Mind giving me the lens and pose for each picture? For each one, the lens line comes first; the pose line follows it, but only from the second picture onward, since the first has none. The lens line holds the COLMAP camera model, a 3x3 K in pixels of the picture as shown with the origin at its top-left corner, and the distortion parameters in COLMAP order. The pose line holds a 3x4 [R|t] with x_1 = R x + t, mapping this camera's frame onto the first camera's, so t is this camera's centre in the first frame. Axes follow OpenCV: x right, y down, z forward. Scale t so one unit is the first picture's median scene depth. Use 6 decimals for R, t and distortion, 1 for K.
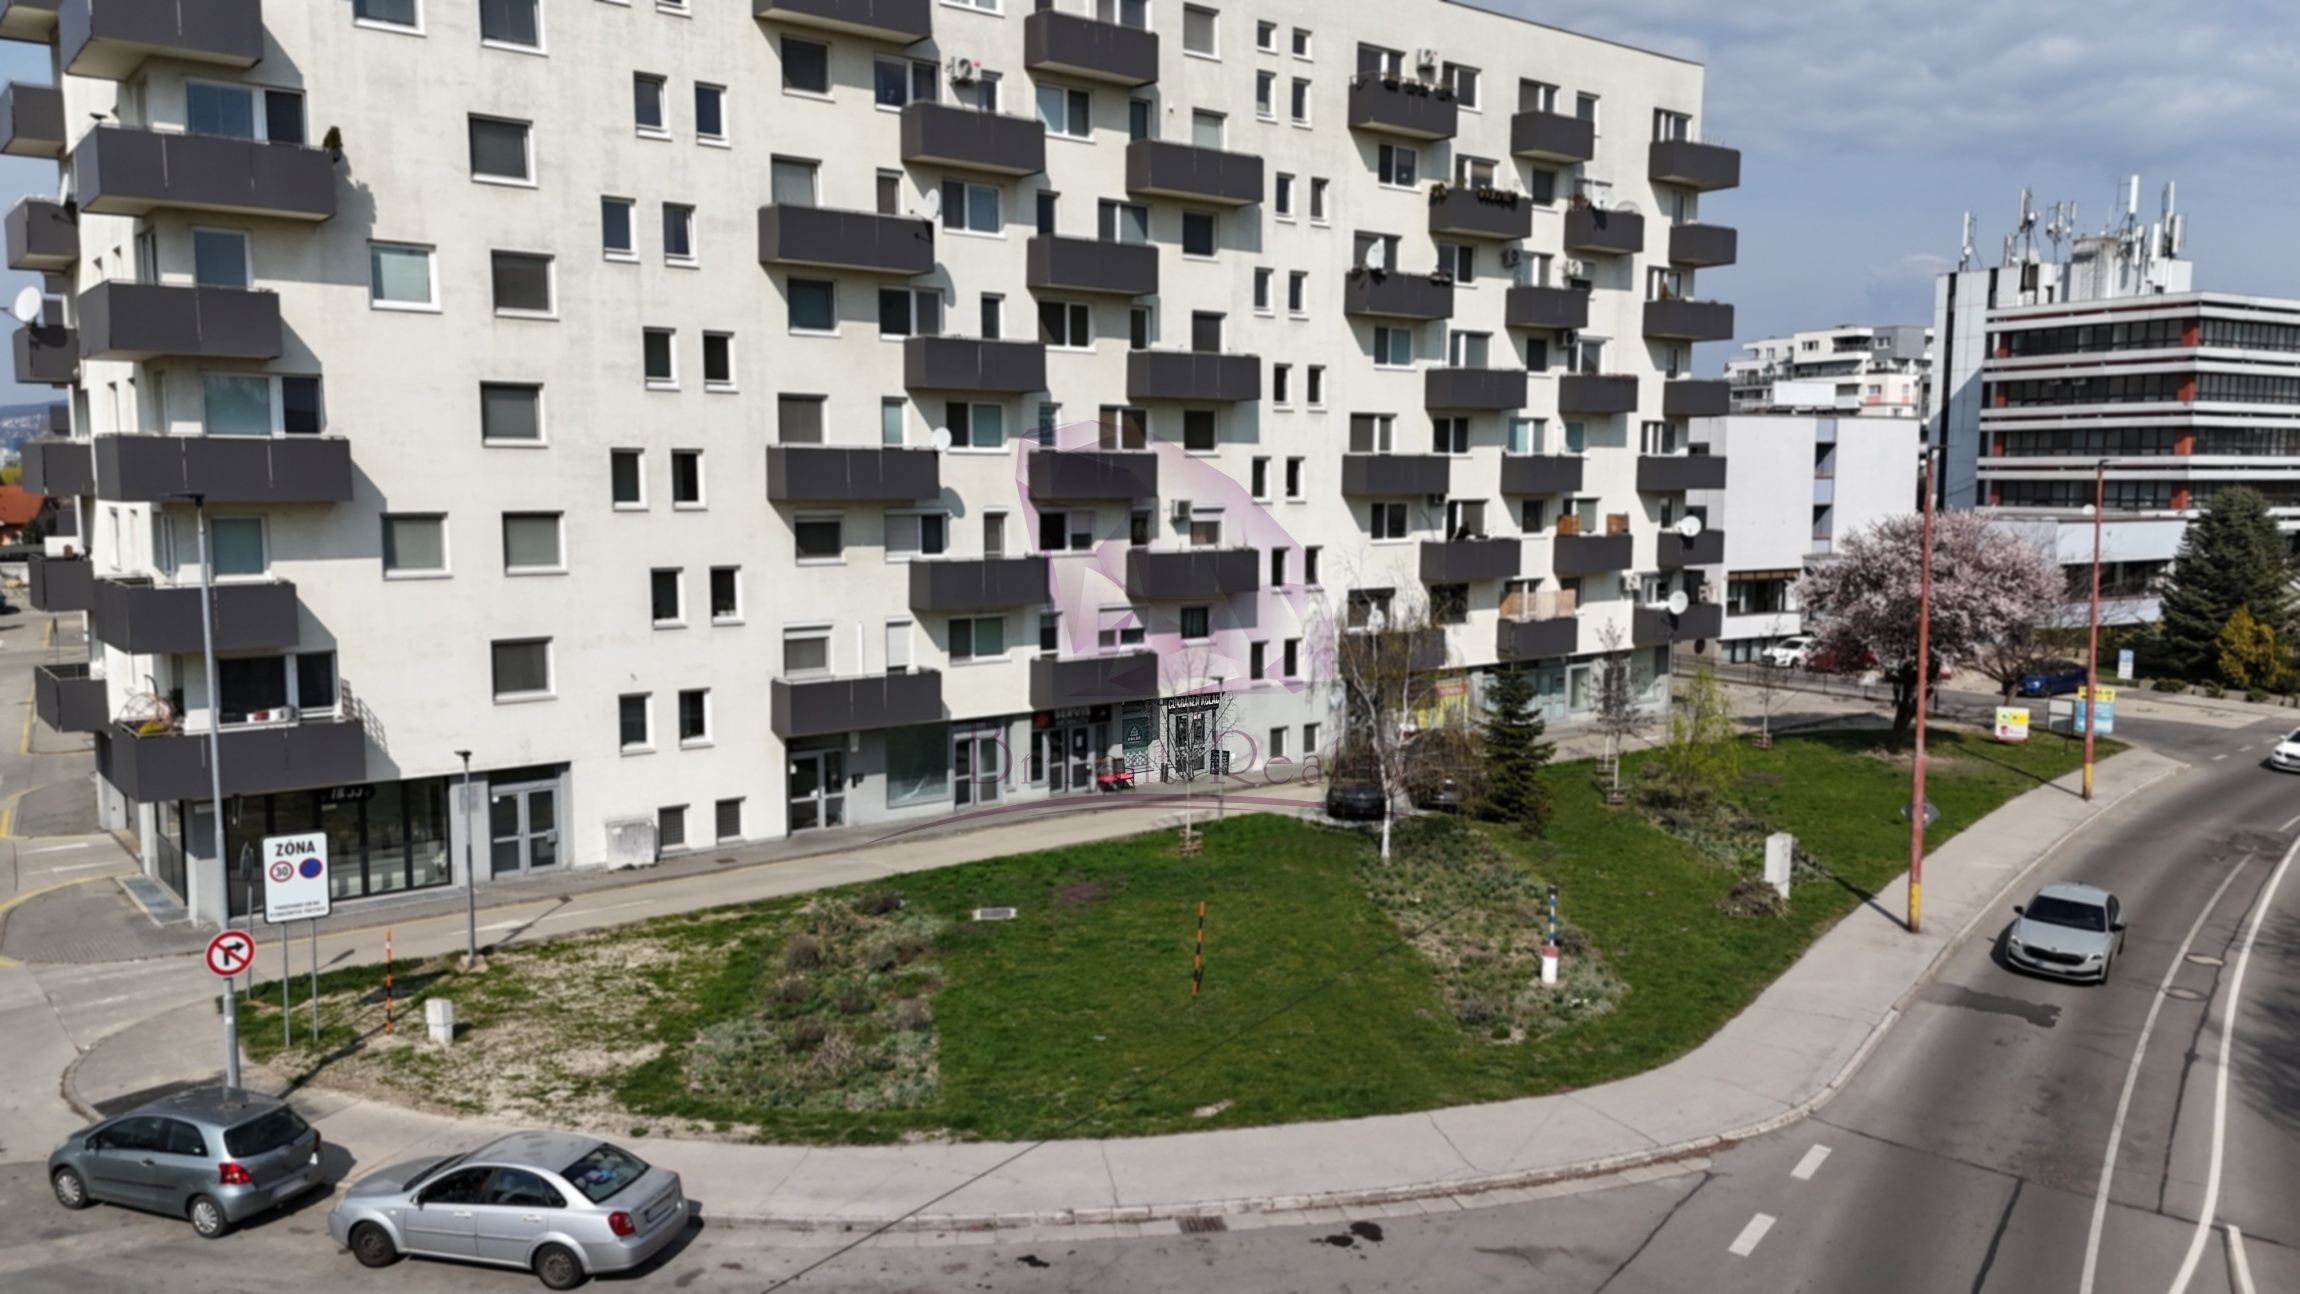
lens RADIAL K [[1684.8, 0, 1139.9], [0, 1684.8, 638.7], [0, 0, 1]] dist [0.053233, -0.043993]
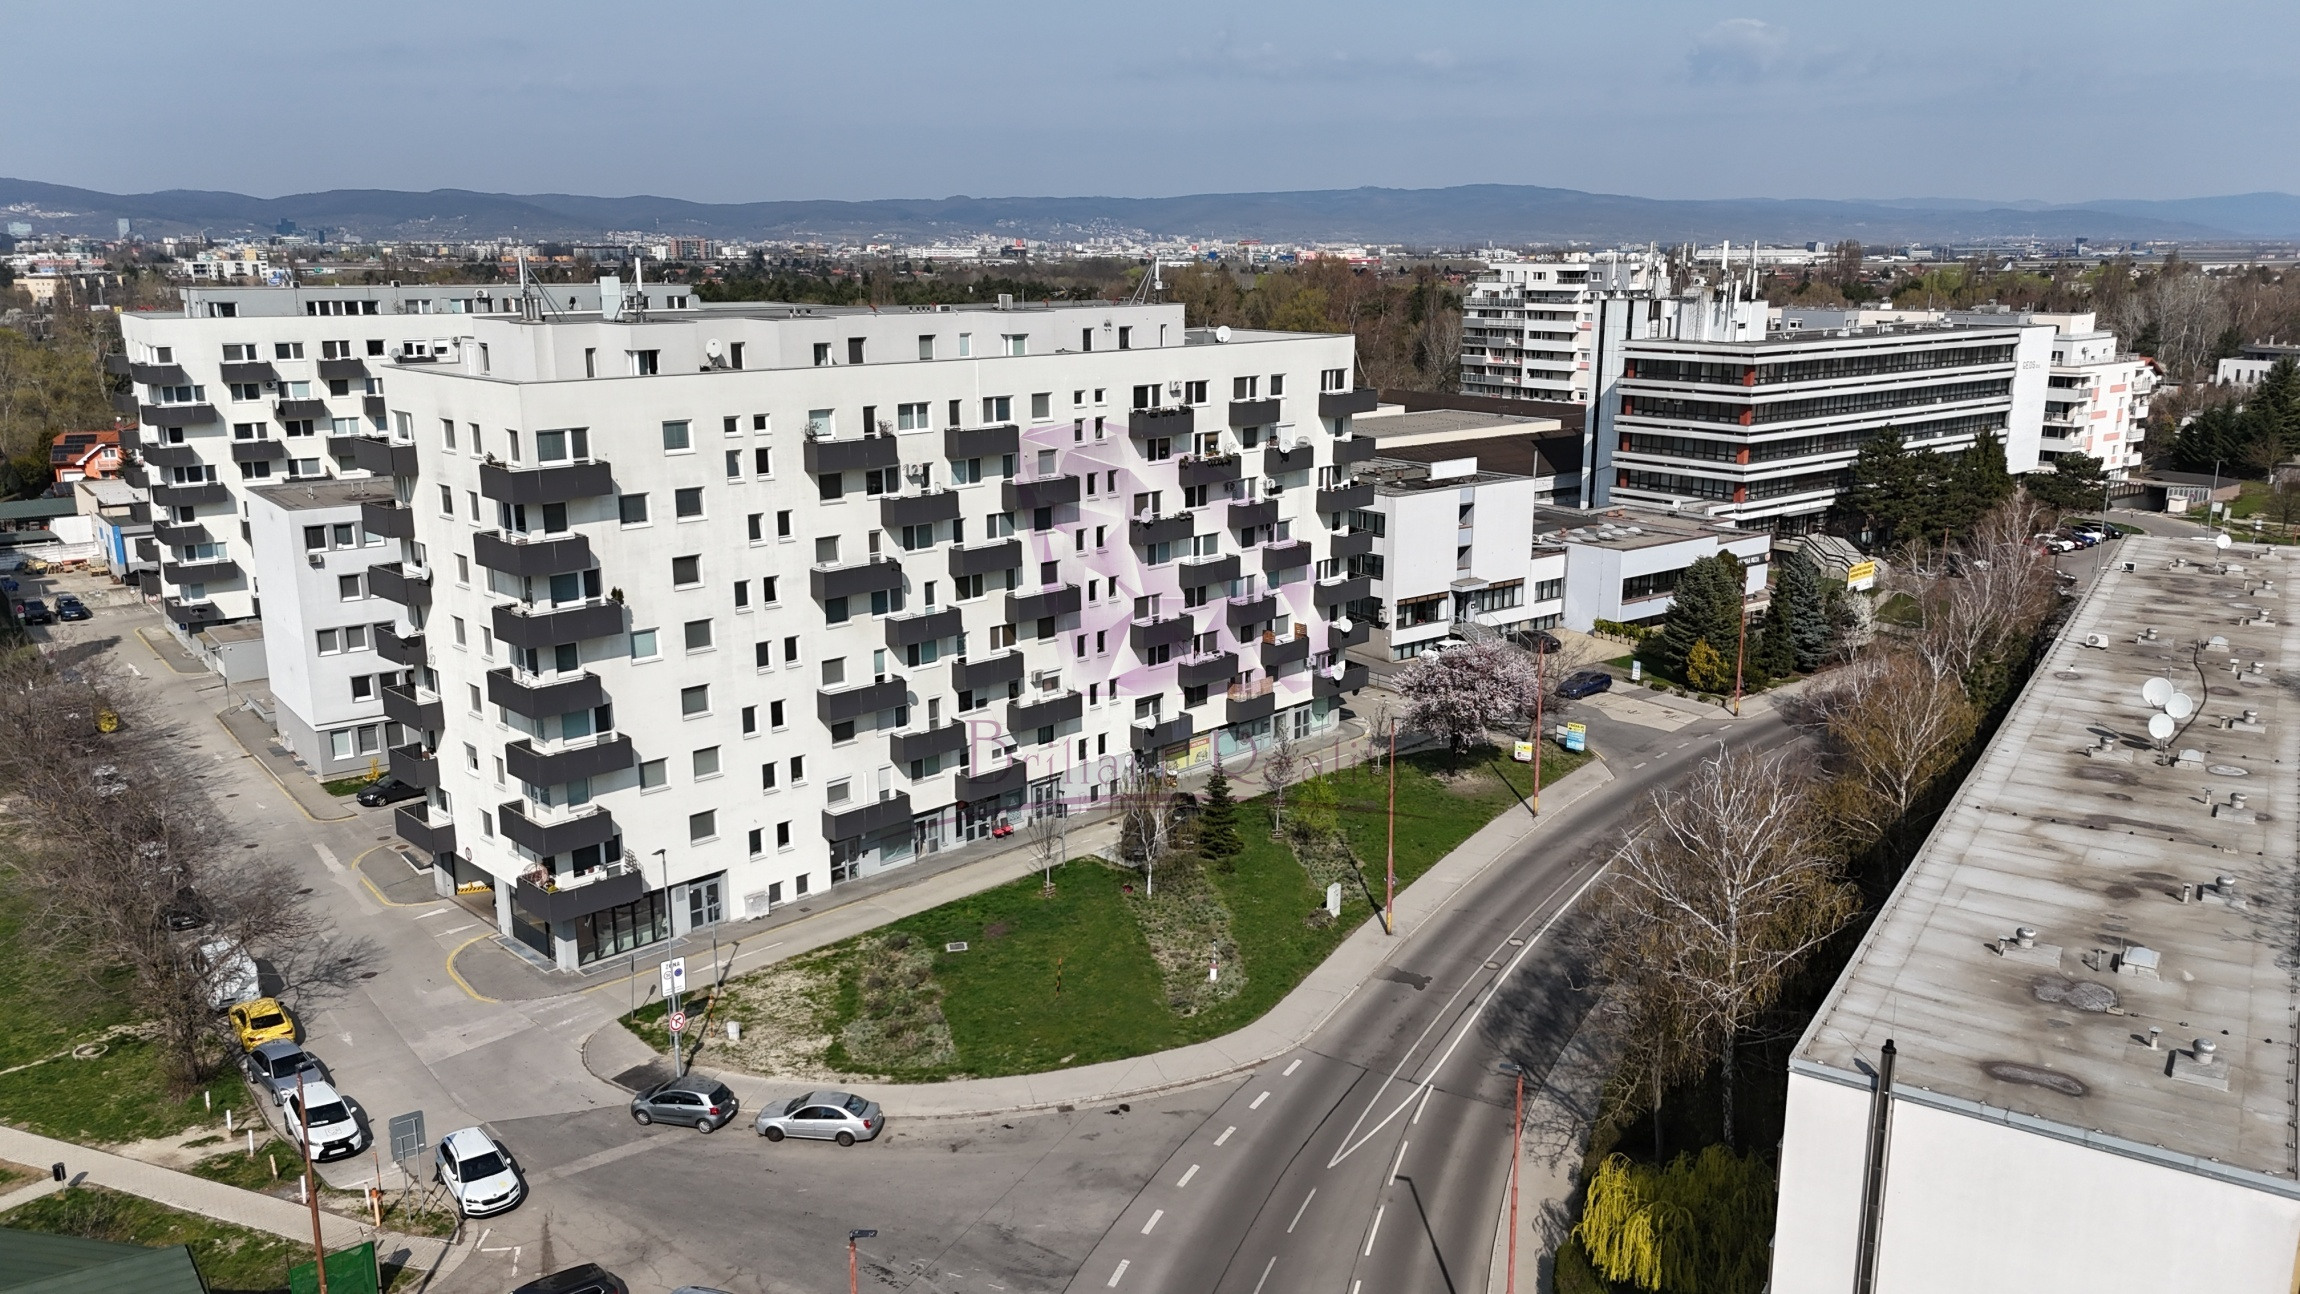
lens RADIAL K [[1684.8, 0, 1146.3], [0, 1684.8, 637.6], [0, 0, 1]] dist [0.053233, -0.043993]
pose [[0.994046, -0.027471, 0.105439, -0.047347], [0.013450, 0.991231, 0.131456, -0.359677], [-0.108126, -0.129255, 0.985699, -0.757930]]
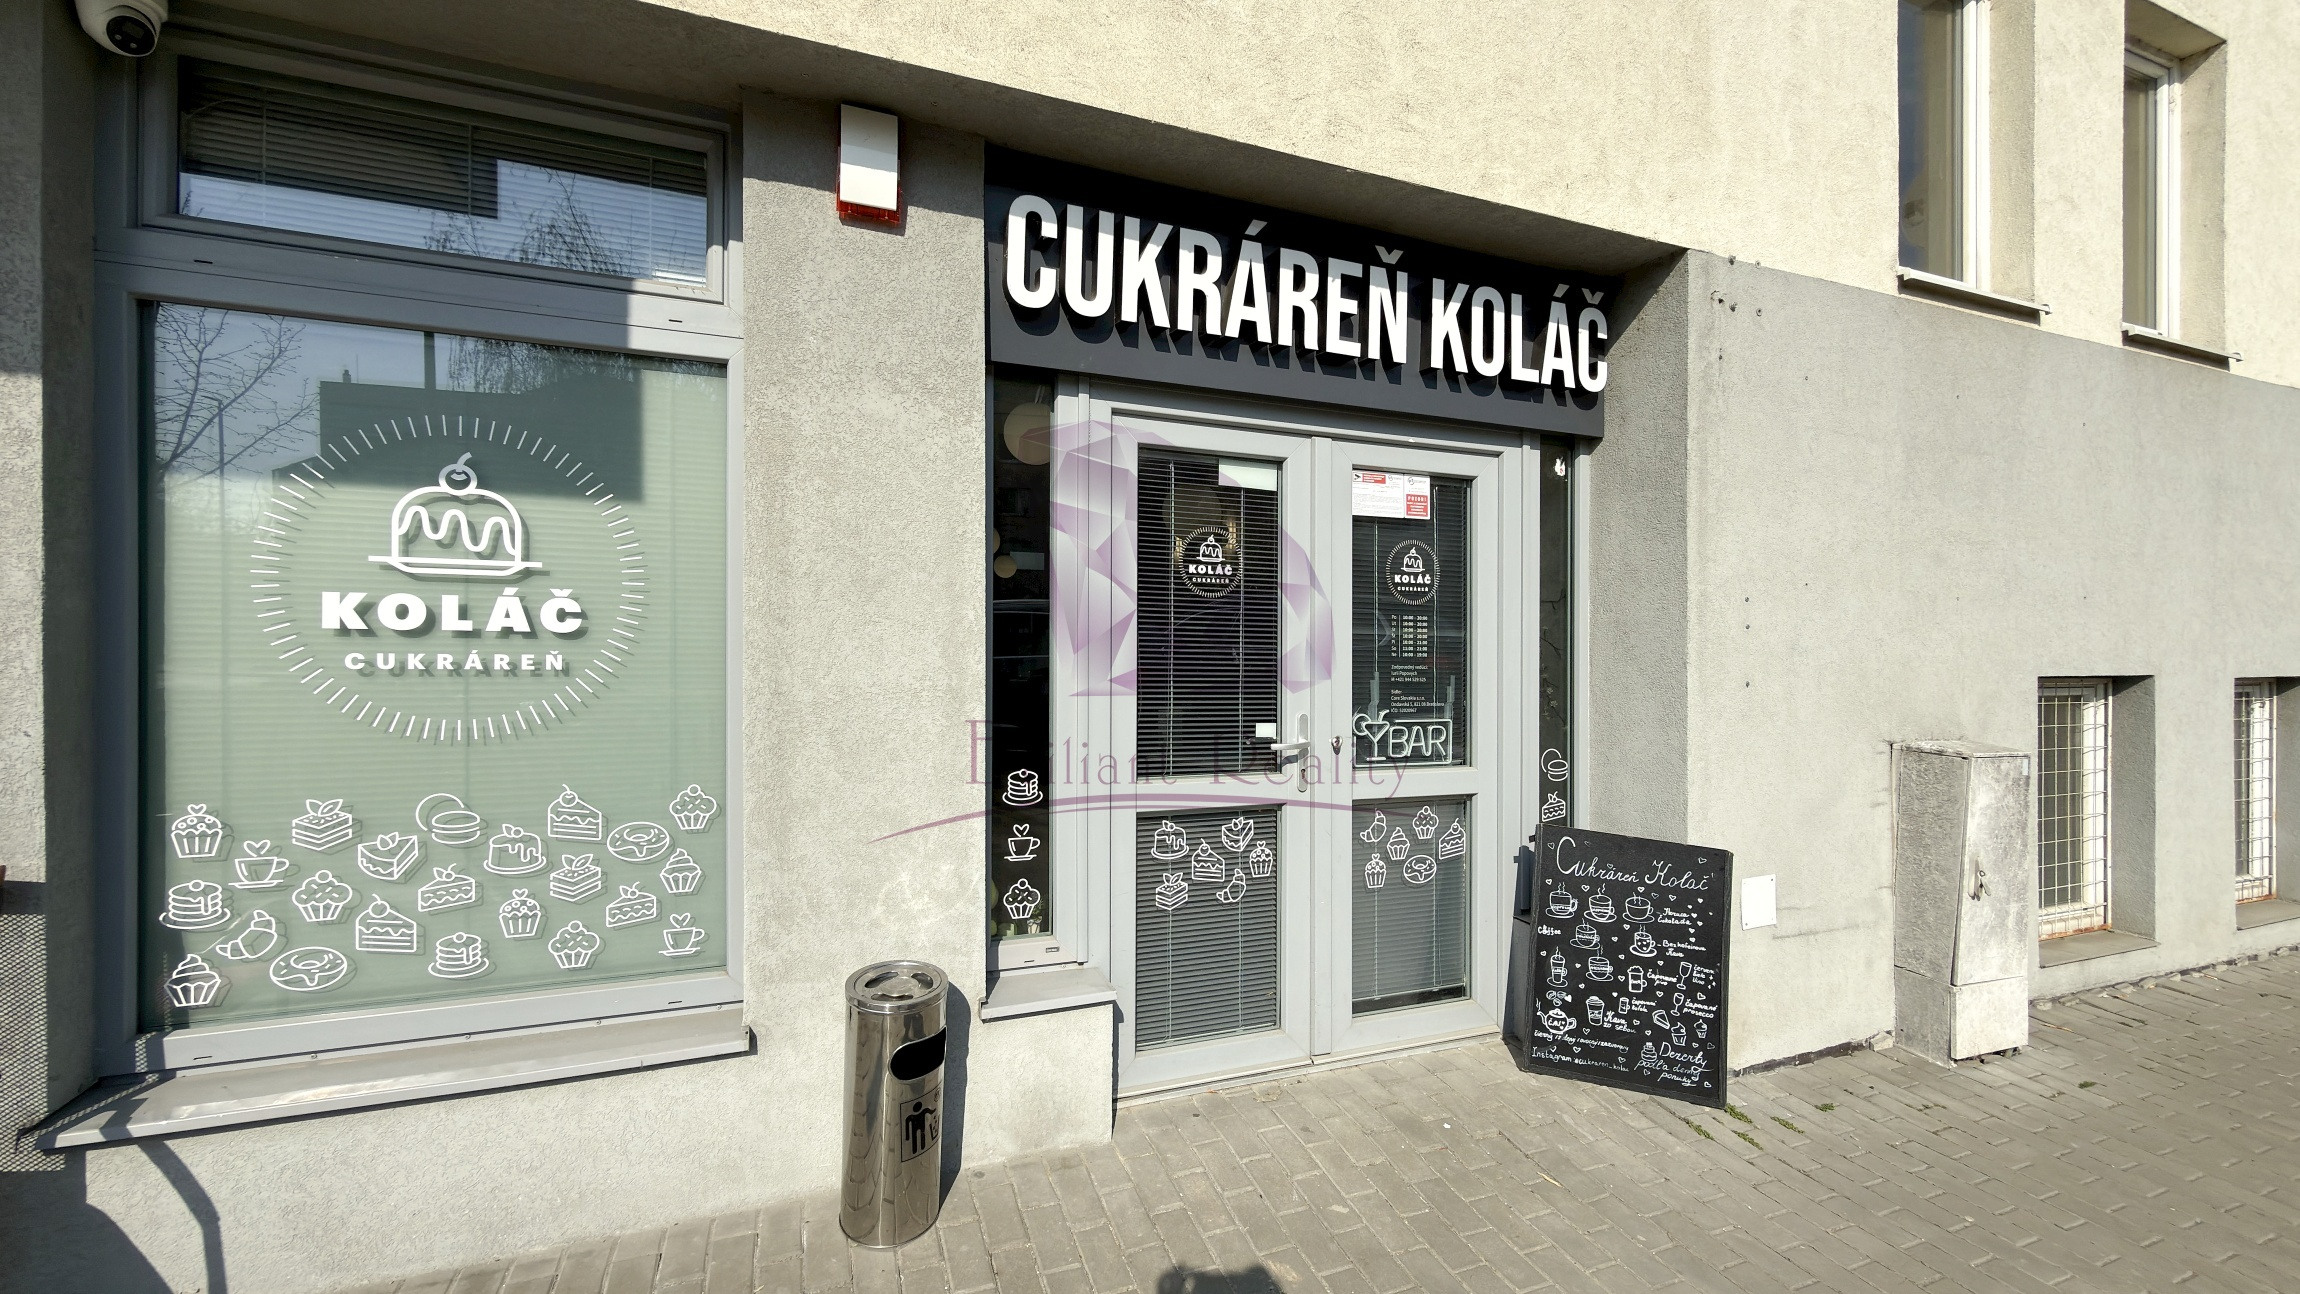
lens RADIAL K [[936.0, 0, 1165.9], [0, 936.0, 610.0], [0, 0, 1]] dist [0.001668, 0.000060]
pose [[0.955433, 0.010943, -0.295005, 0.041057], [-0.045636, 0.992775, -0.110977, 0.065764], [0.291659, 0.119494, 0.949029, 1.022640]]
